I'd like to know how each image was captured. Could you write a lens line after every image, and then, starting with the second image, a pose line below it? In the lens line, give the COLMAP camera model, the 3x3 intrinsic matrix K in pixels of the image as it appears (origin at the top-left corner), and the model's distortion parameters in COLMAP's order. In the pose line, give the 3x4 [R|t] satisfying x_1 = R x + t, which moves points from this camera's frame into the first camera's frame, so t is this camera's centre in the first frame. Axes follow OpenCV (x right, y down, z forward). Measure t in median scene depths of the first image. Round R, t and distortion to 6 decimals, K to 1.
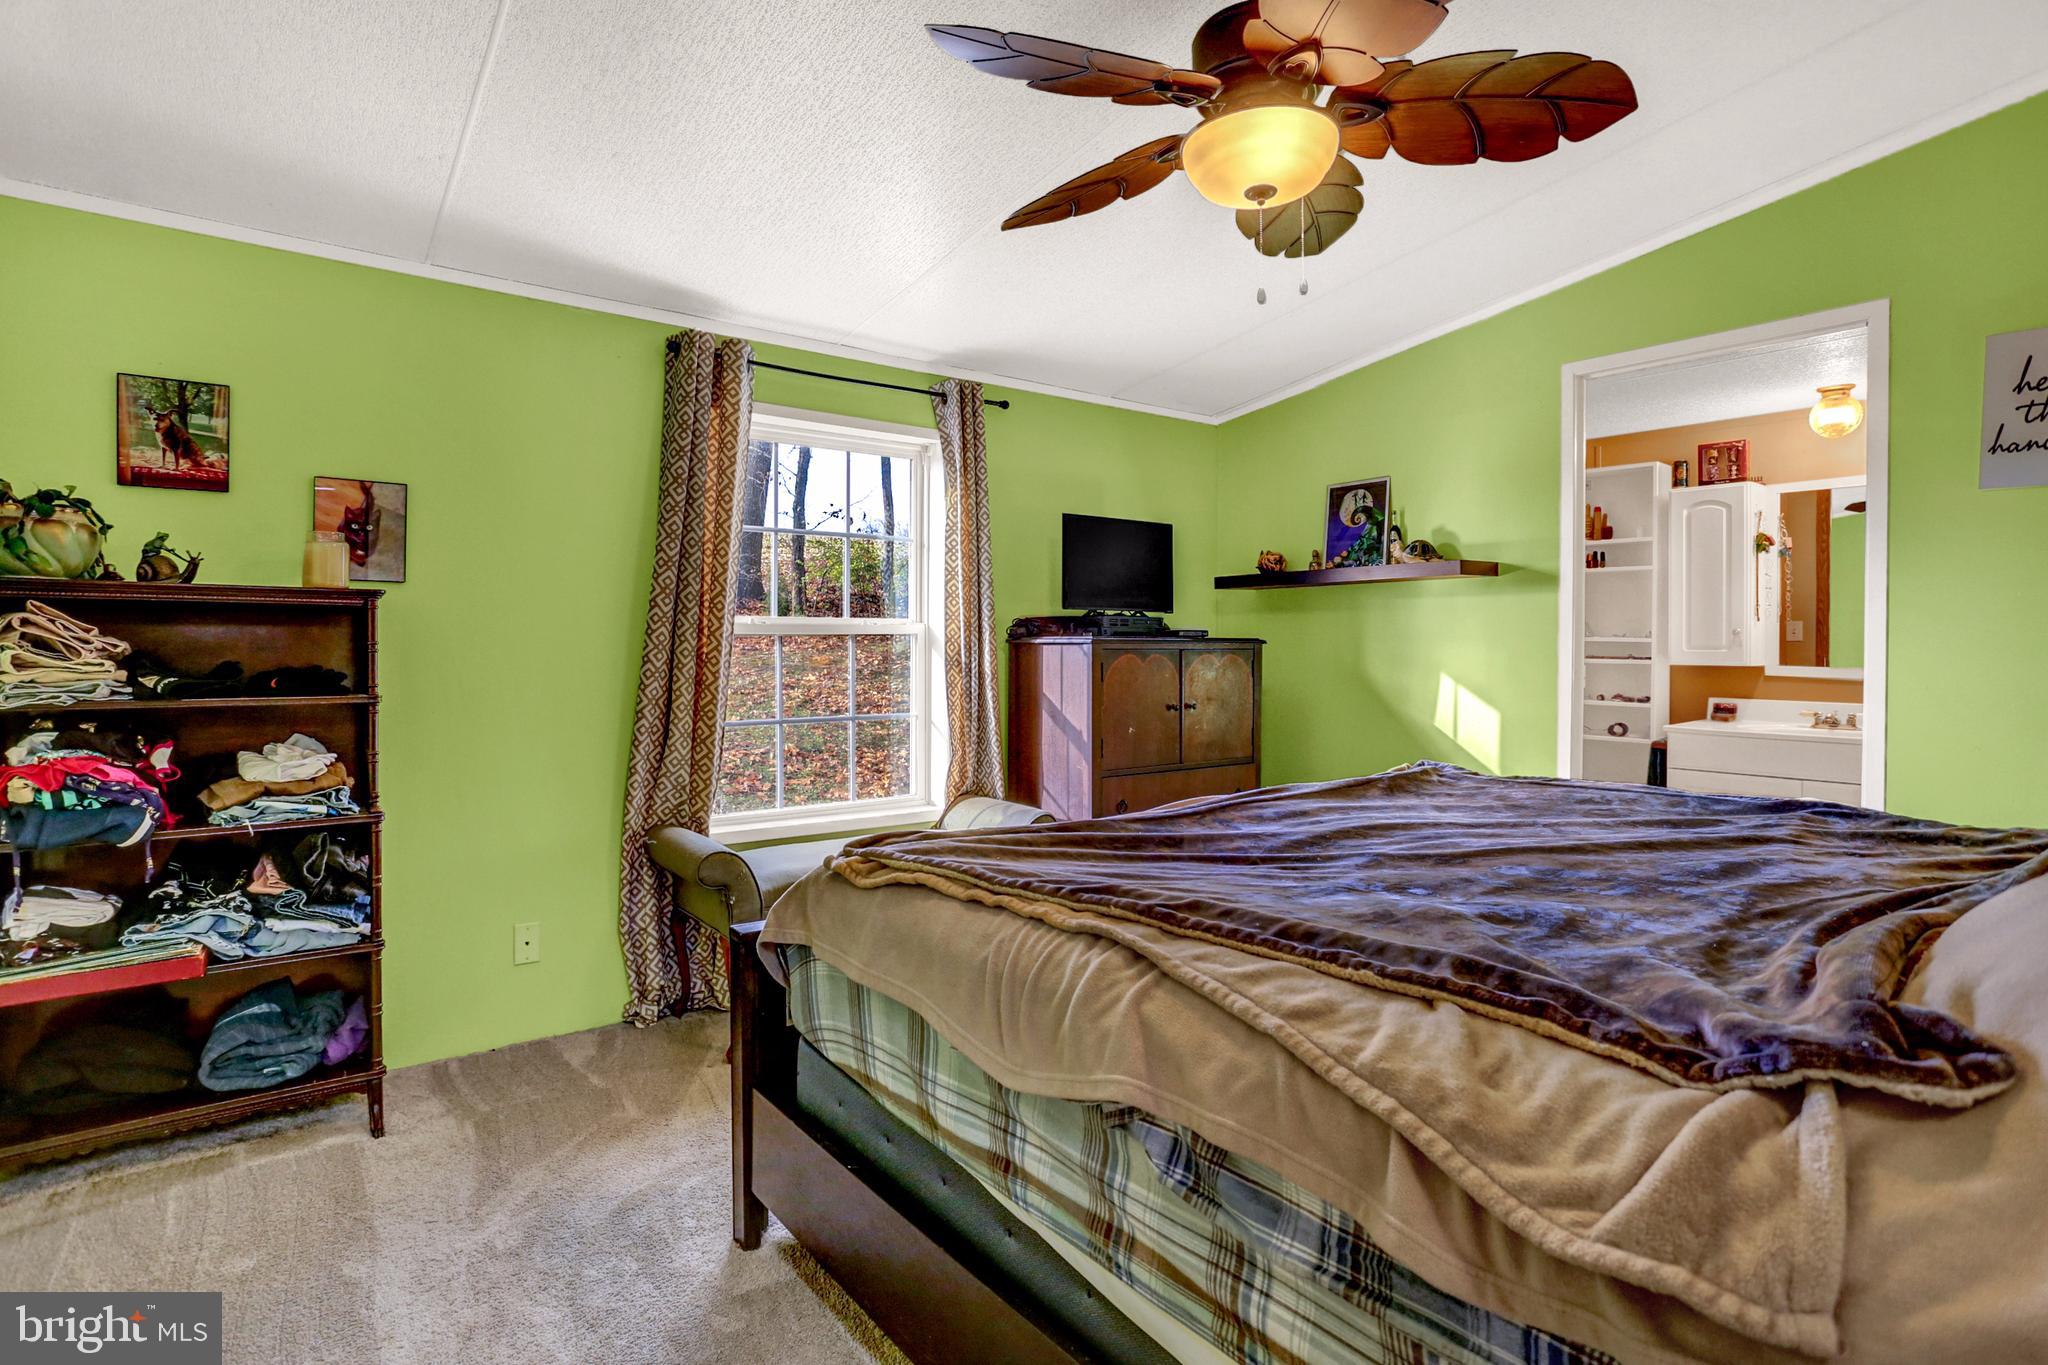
lens RADIAL K [[1007.3, 0, 1024.0], [0, 1007.3, 682.5], [0, 0, 1]] dist [-0.060749, 0.025547]
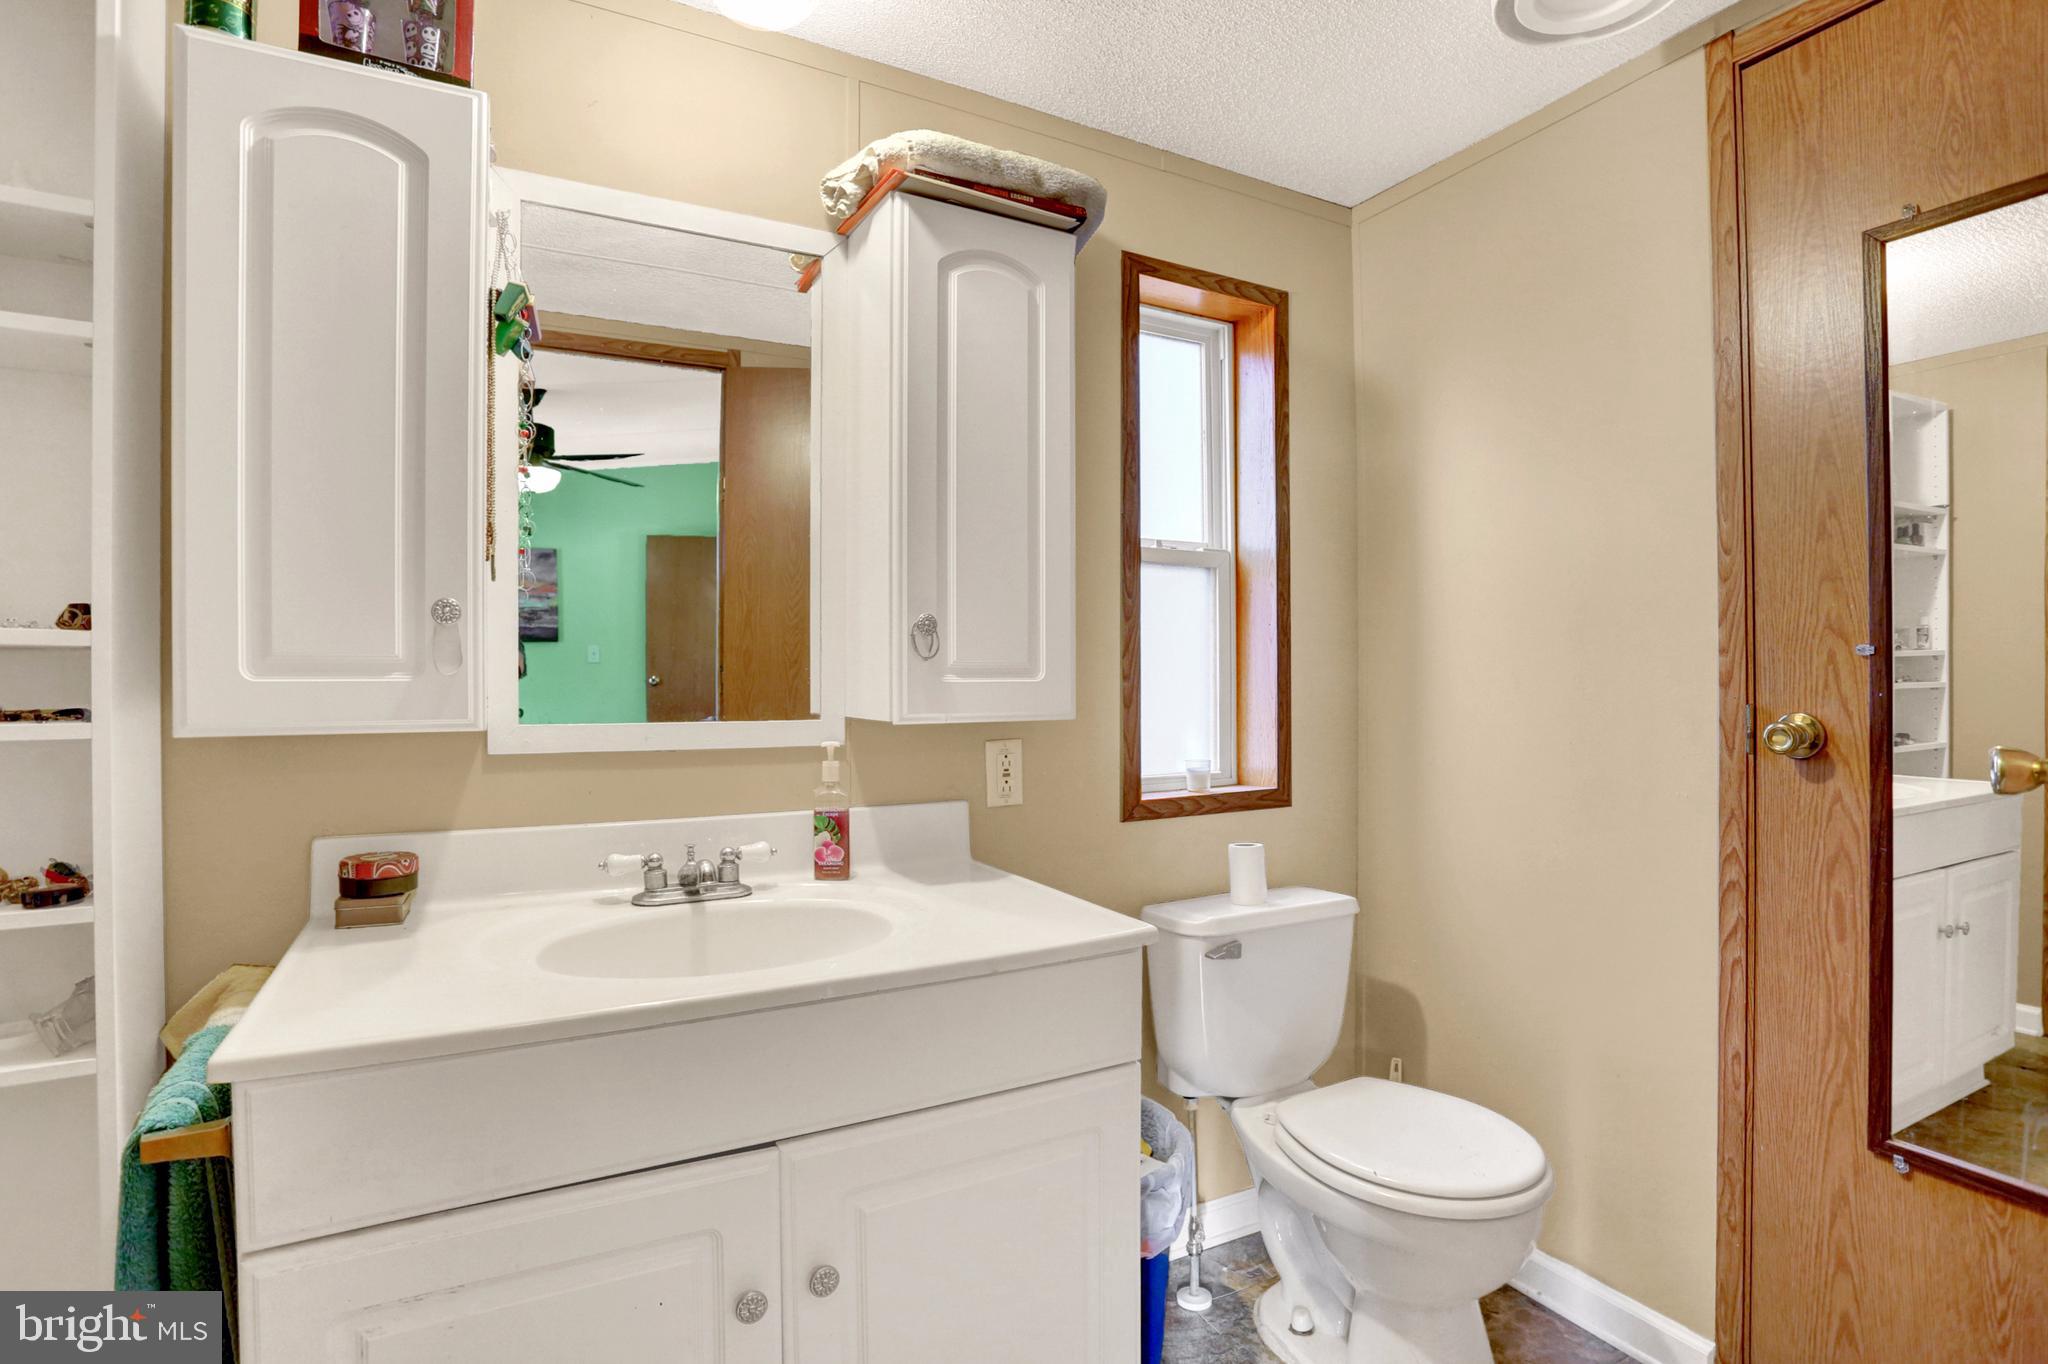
lens RADIAL K [[1007.3, 0, 1024.0], [0, 1007.3, 682.0], [0, 0, 1]] dist [-0.060749, 0.025547]
pose [[0.179345, -0.005273, 0.983772, 0.467013], [0.030572, 0.999533, -0.000216, -0.026061], [-0.983311, 0.030114, 0.179422, 0.770814]]
